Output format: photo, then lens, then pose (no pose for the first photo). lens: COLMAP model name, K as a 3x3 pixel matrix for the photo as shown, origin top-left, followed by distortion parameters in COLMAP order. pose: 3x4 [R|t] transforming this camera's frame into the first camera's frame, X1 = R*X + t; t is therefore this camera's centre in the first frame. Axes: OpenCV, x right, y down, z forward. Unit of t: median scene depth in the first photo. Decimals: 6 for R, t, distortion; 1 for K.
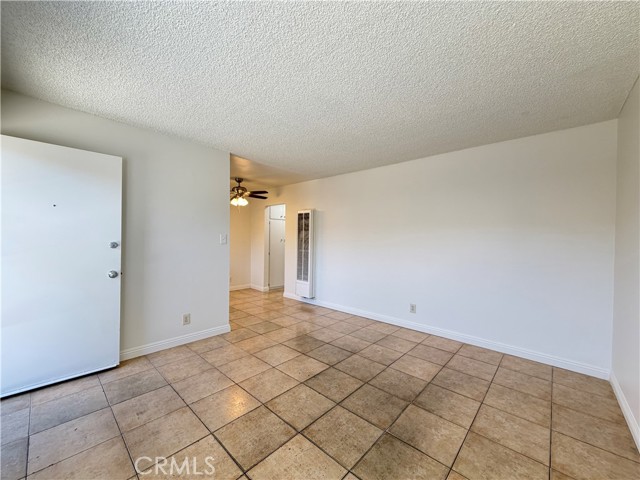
lens RADIAL K [[256.2, 0, 320.5], [0, 256.2, 242.3], [0, 0, 1]] dist [-0.002153, 0.000899]
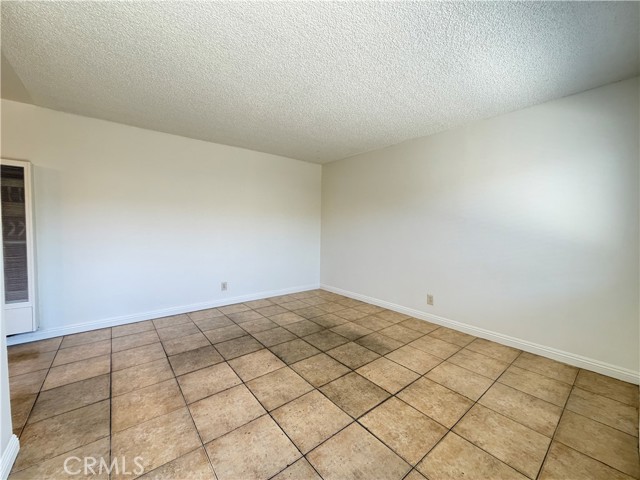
lens RADIAL K [[256.2, 0, 318.0], [0, 256.2, 241.0], [0, 0, 1]] dist [-0.002153, 0.000899]
pose [[0.150593, -0.070940, 0.986047, -0.820863], [0.005033, 0.997464, 0.070993, -0.004170], [-0.988583, -0.005728, 0.150568, 0.601514]]
